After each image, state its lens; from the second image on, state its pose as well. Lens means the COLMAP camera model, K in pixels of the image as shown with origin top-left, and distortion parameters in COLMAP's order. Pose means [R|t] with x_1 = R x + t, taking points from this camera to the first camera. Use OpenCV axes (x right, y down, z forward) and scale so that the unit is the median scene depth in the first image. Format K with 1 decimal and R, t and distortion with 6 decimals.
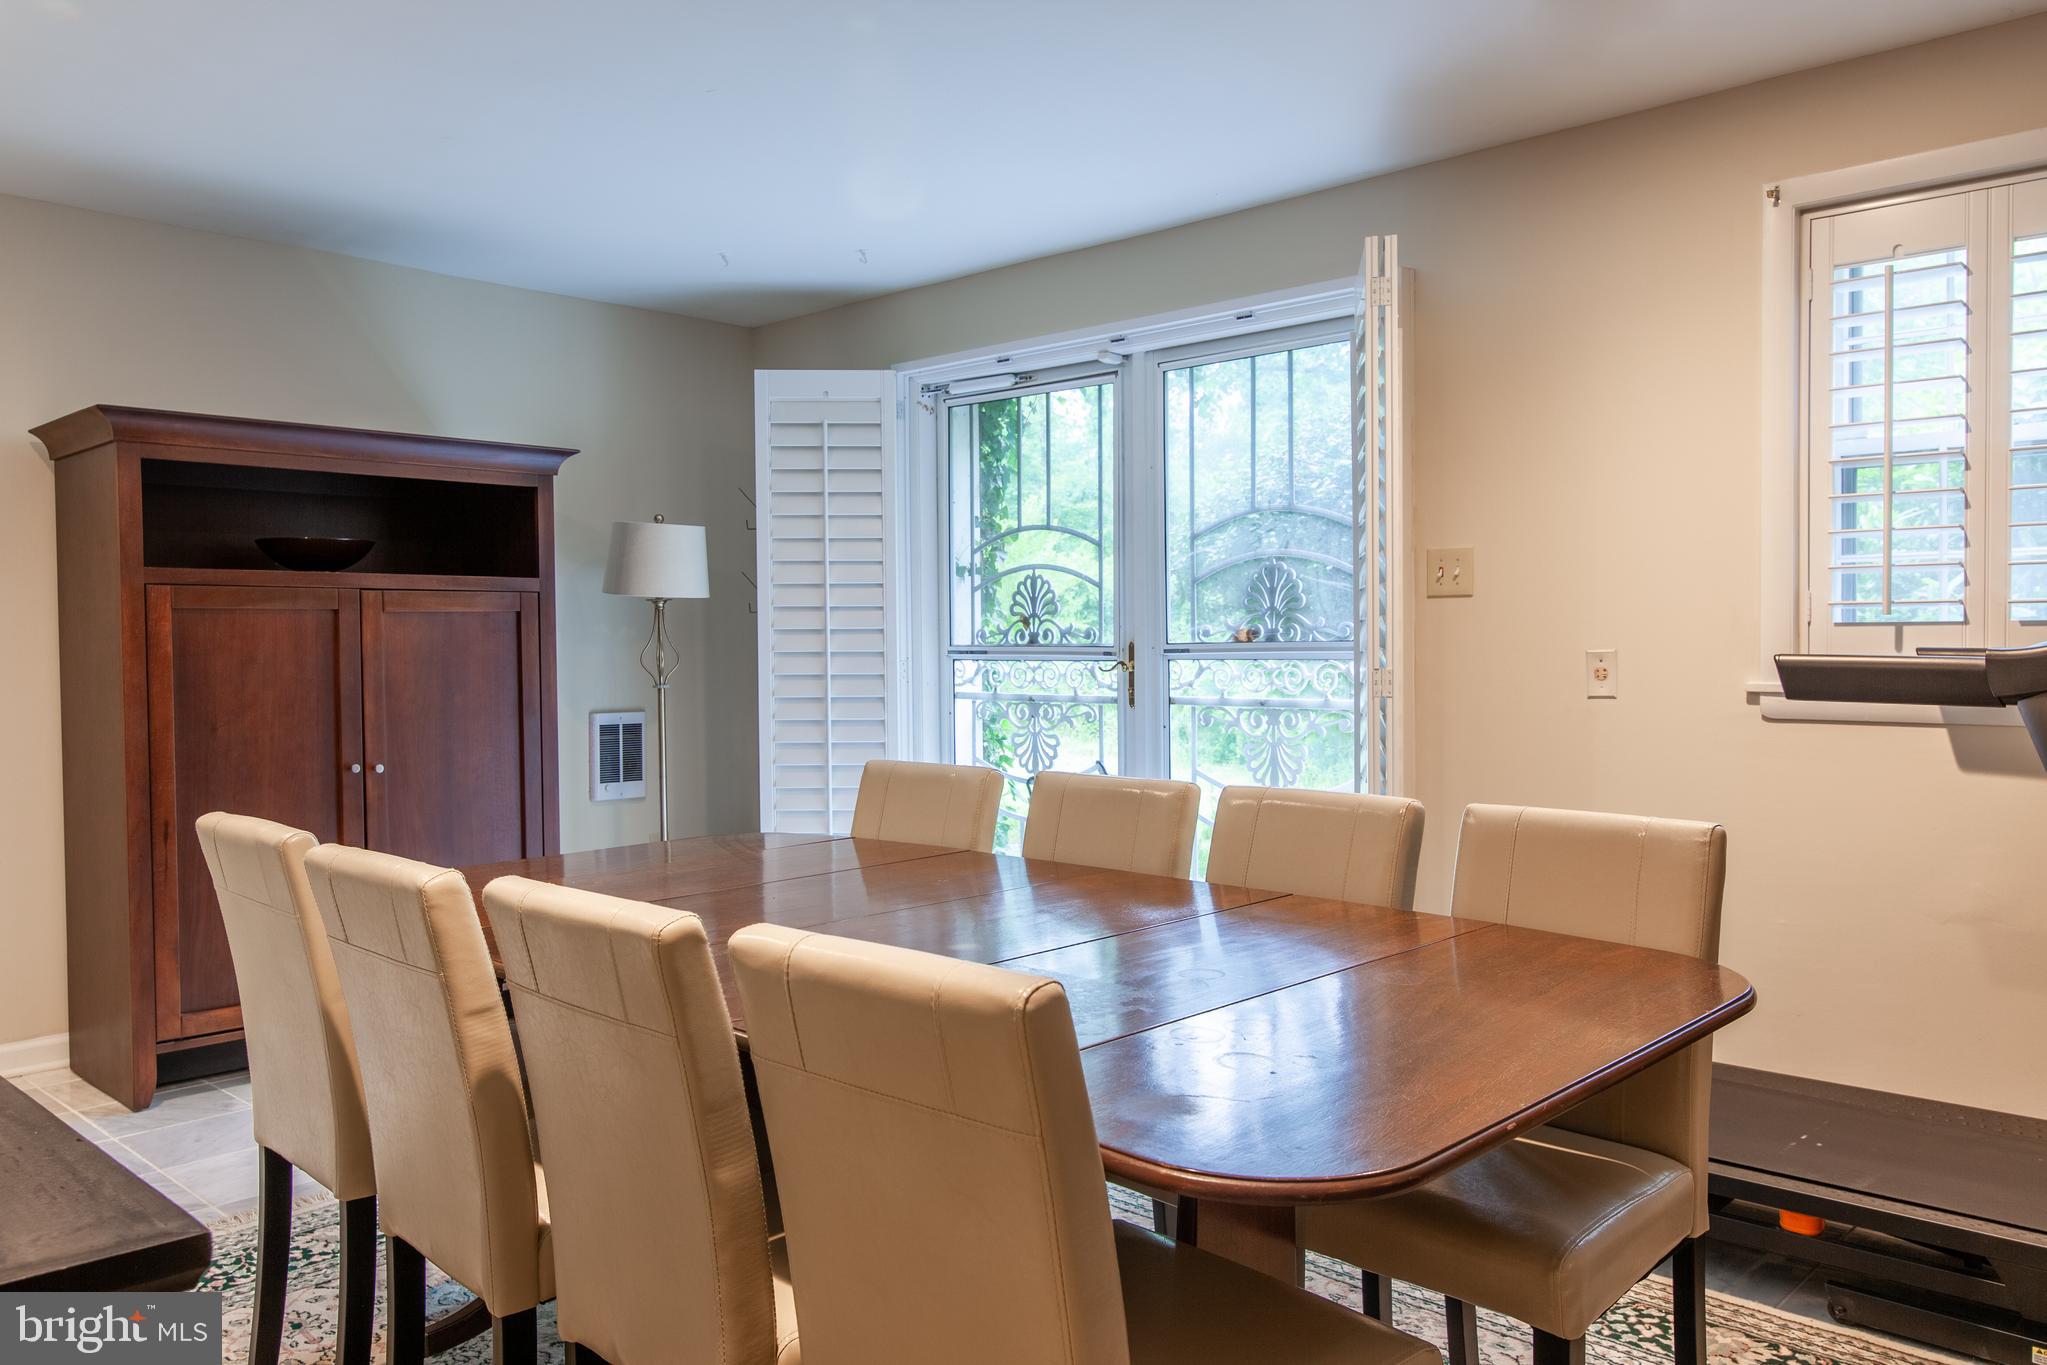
lens RADIAL K [[1525.3, 0, 1019.4], [0, 1525.3, 677.6], [0, 0, 1]] dist [-0.004243, -0.002814]
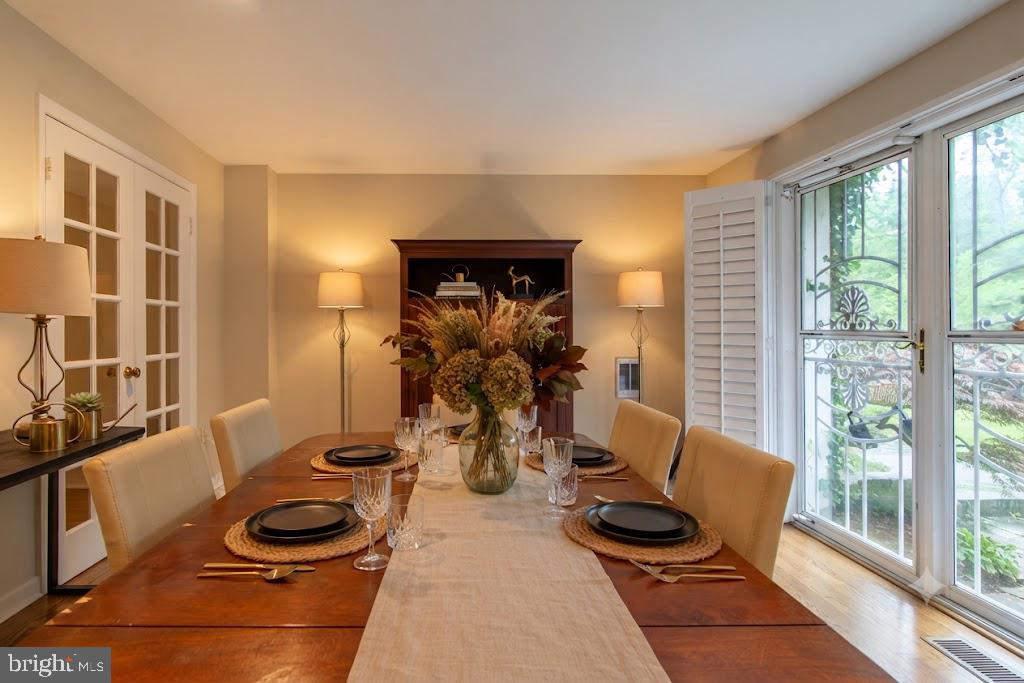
lens RADIAL K [[523.4, 0, 474.6], [0, 523.4, 327.0], [0, 0, 1]] dist [0.005294, 0.000995]
pose [[0.668530, 0.008039, -0.743642, 0.156841], [-0.022368, 0.999707, -0.009302, -0.011066], [0.743349, 0.022852, 0.668513, 0.328844]]
